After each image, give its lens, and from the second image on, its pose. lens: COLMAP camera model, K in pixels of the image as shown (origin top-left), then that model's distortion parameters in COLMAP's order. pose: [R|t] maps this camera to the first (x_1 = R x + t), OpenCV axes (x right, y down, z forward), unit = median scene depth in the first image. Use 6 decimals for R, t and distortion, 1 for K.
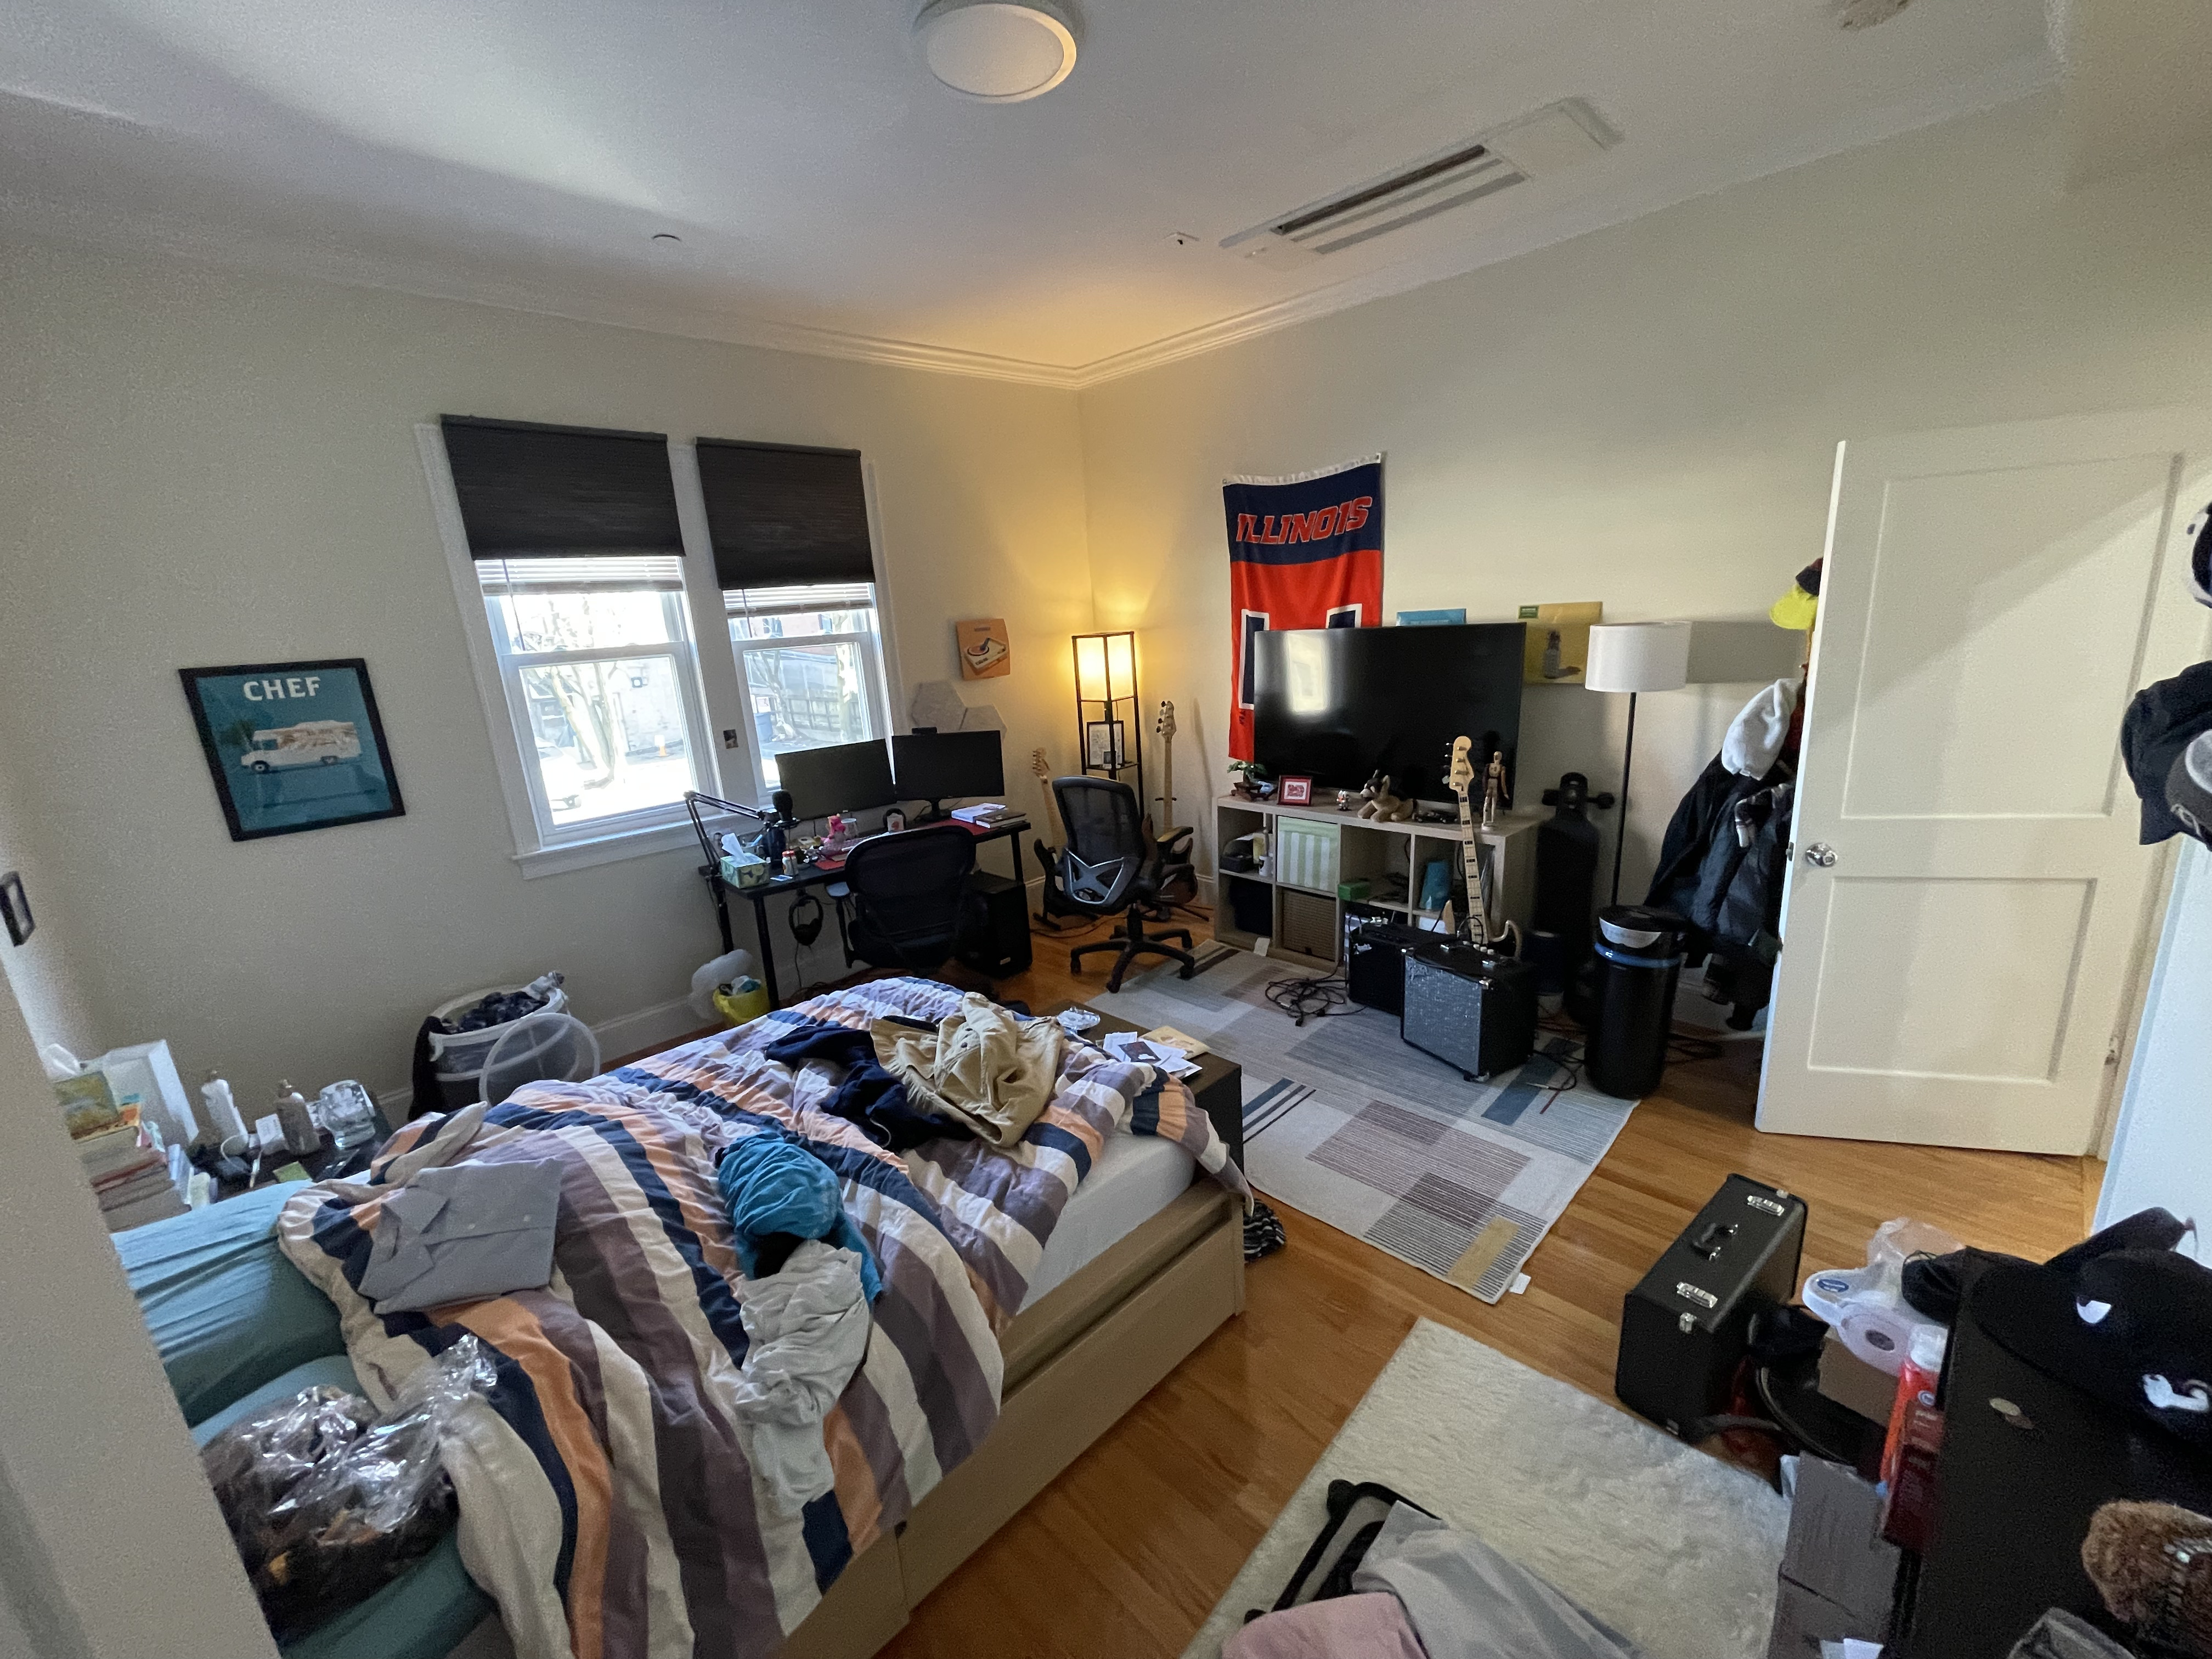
lens RADIAL K [[887.8, 0, 1098.5], [0, 887.8, 847.9], [0, 0, 1]] dist [0.002478, -0.000984]
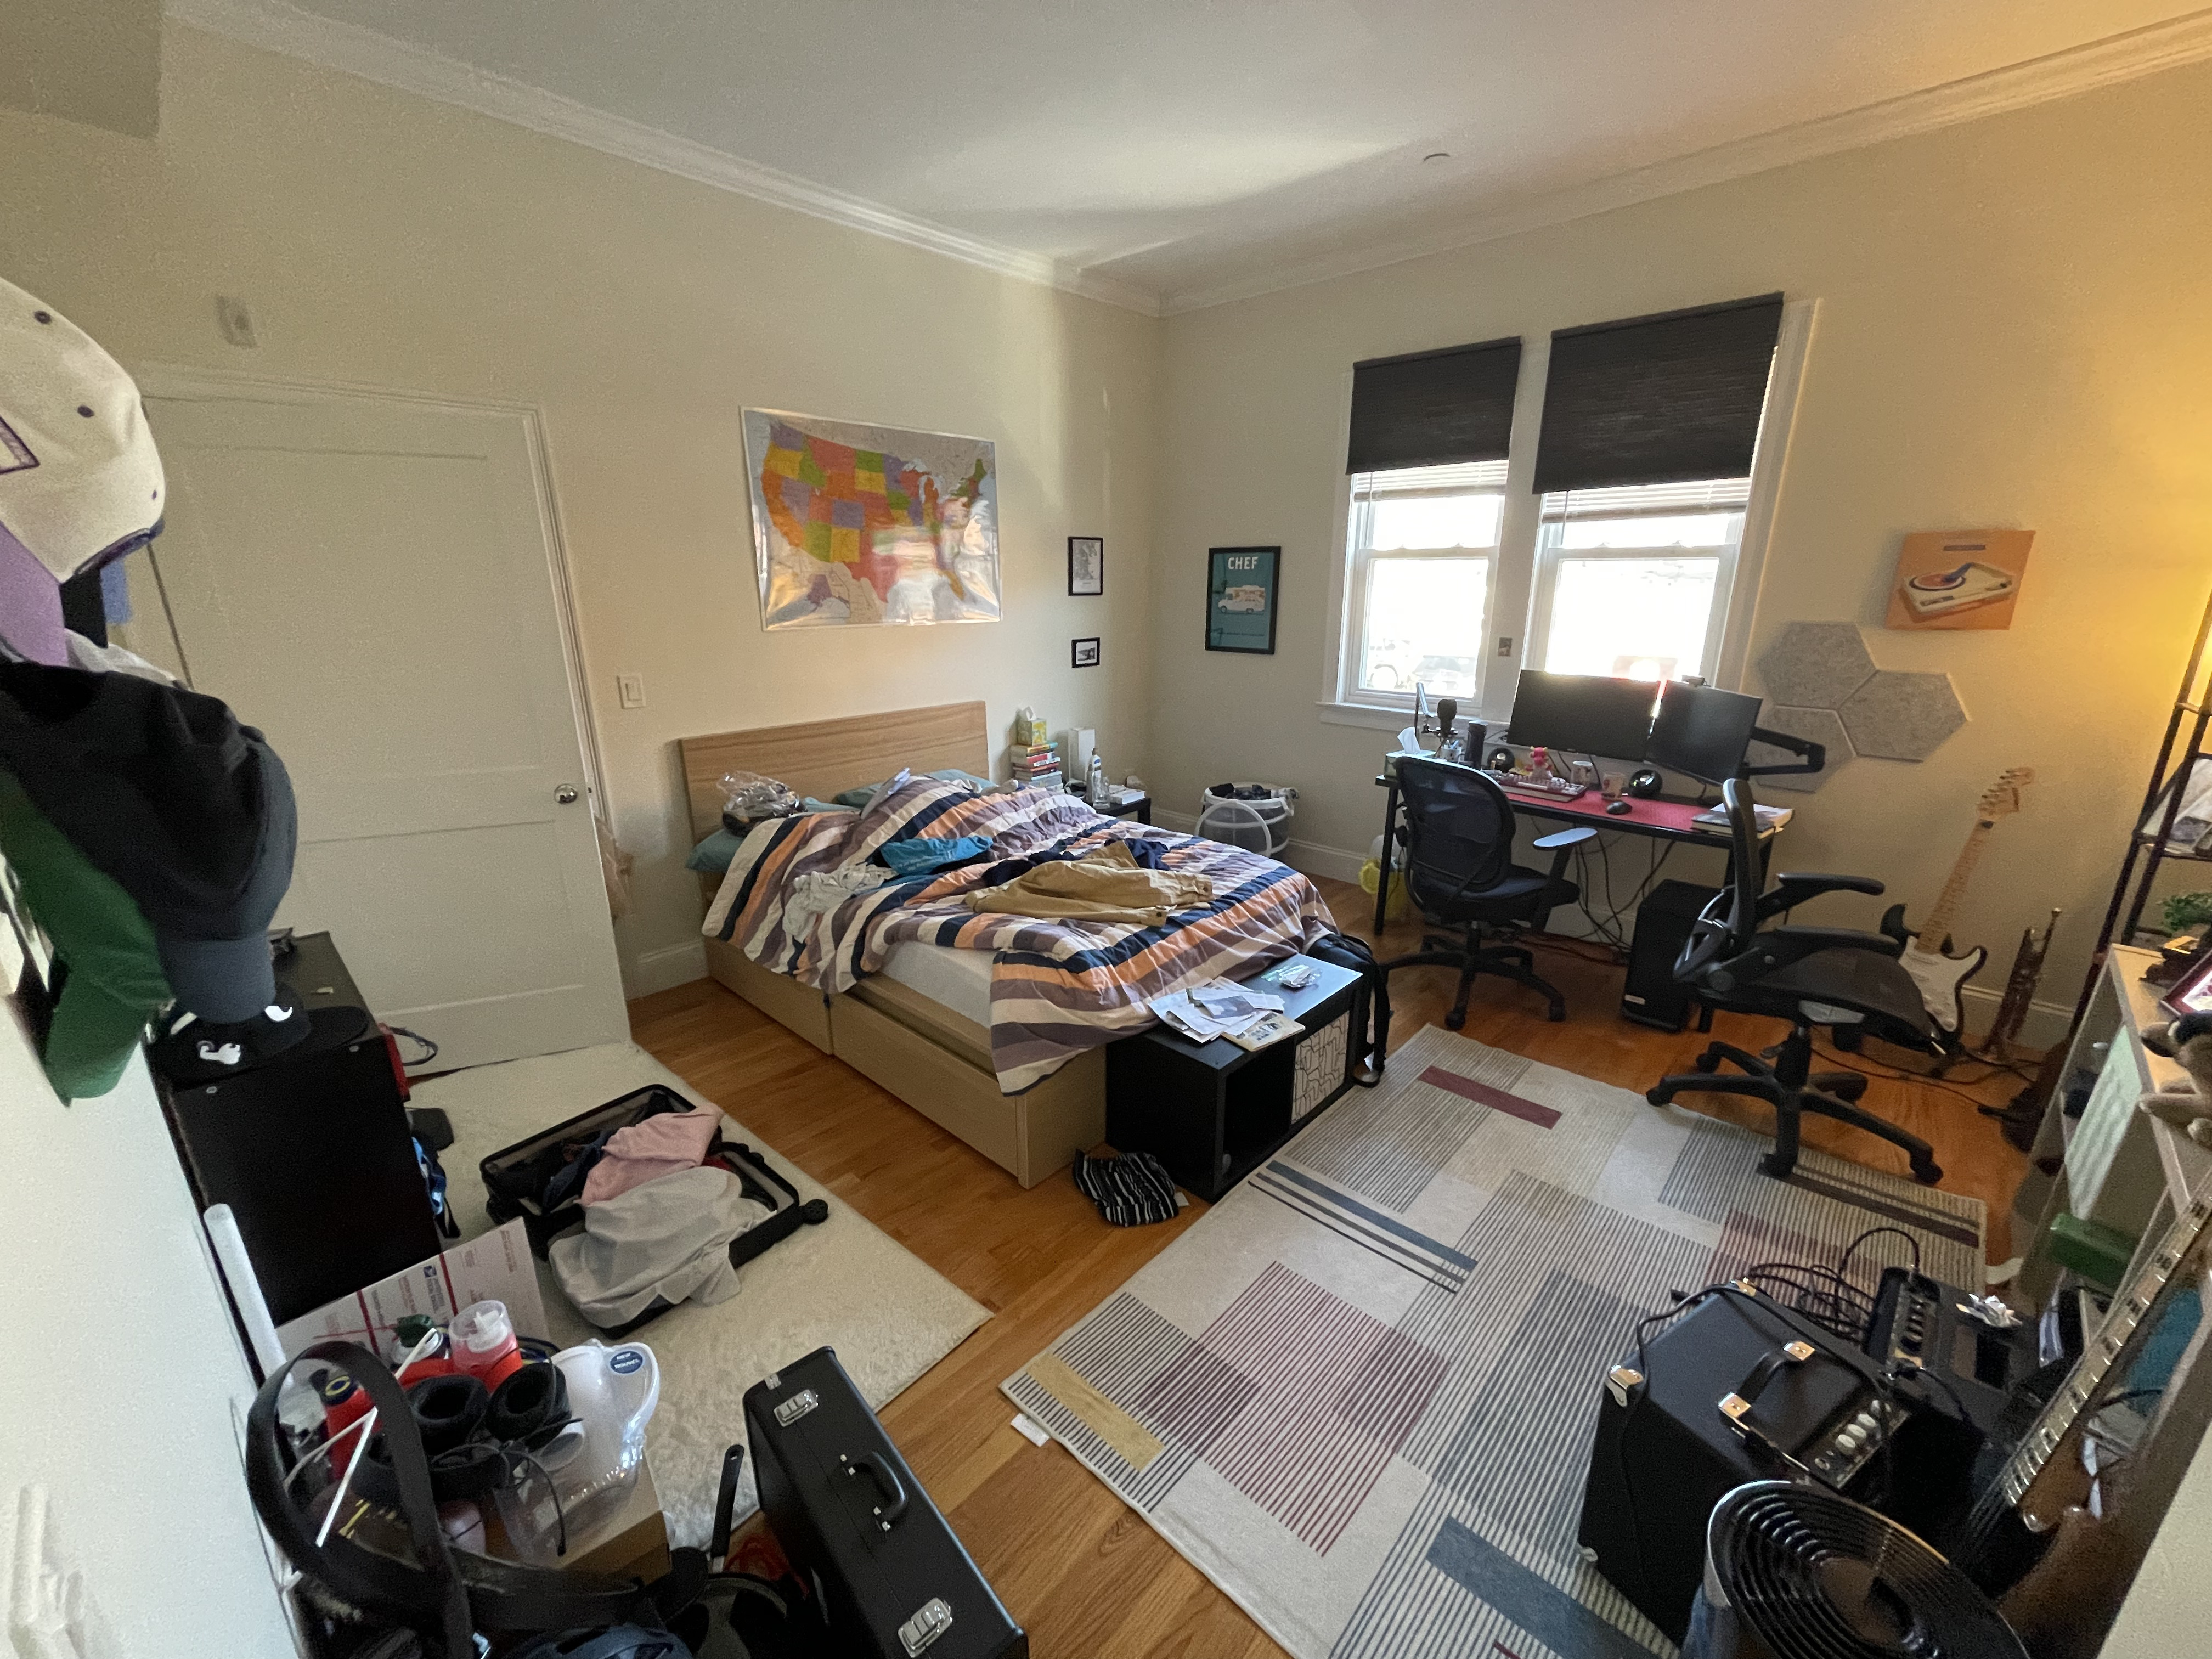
lens RADIAL K [[887.8, 0, 1100.8], [0, 887.8, 842.2], [0, 0, 1]] dist [0.002478, -0.000984]
pose [[0.045396, 0.352258, -0.934801, 0.643403], [-0.256006, 0.908618, 0.329960, -0.152073], [0.965609, 0.224336, 0.131428, 0.533435]]
